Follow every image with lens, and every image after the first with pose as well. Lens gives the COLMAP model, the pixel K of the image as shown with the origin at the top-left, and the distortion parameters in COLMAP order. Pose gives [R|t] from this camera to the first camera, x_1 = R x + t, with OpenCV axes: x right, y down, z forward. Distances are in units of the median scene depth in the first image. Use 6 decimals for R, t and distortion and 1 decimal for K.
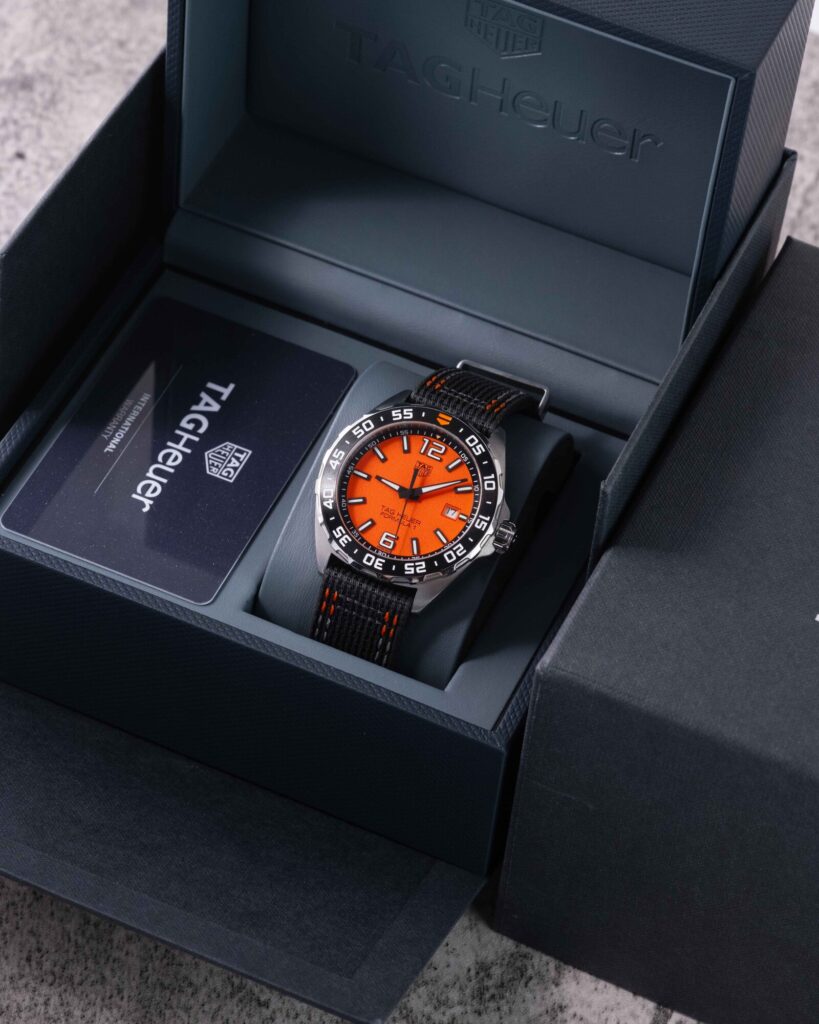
lens RADIAL K [[4032.4, 0, 409.6], [0, 4032.4, 518.7], [0, 0, 1]] dist [0.164345, 0.000000]
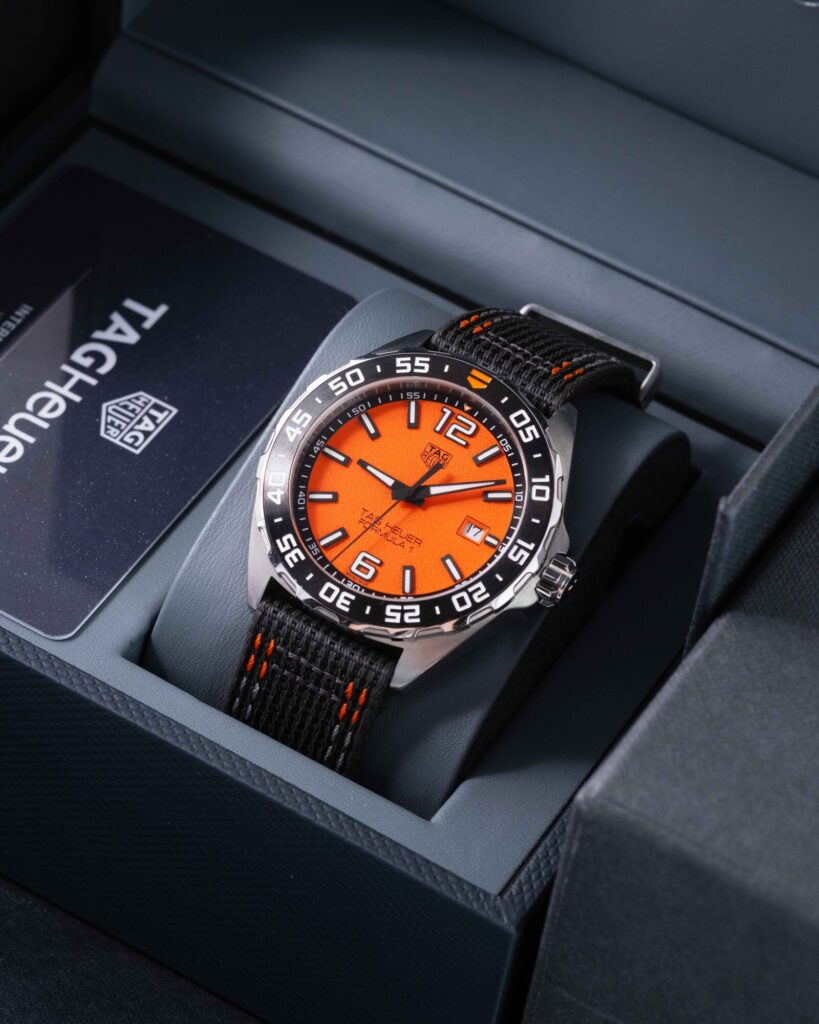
lens RADIAL K [[4032.4, 0, 402.1], [0, 4032.4, 511.1], [0, 0, 1]] dist [0.164345, 0.000000]
pose [[0.993208, 0.105763, -0.048491, 0.028792], [-0.107584, 0.993522, -0.036612, 0.018859], [0.044305, 0.041580, 0.998152, 0.389740]]
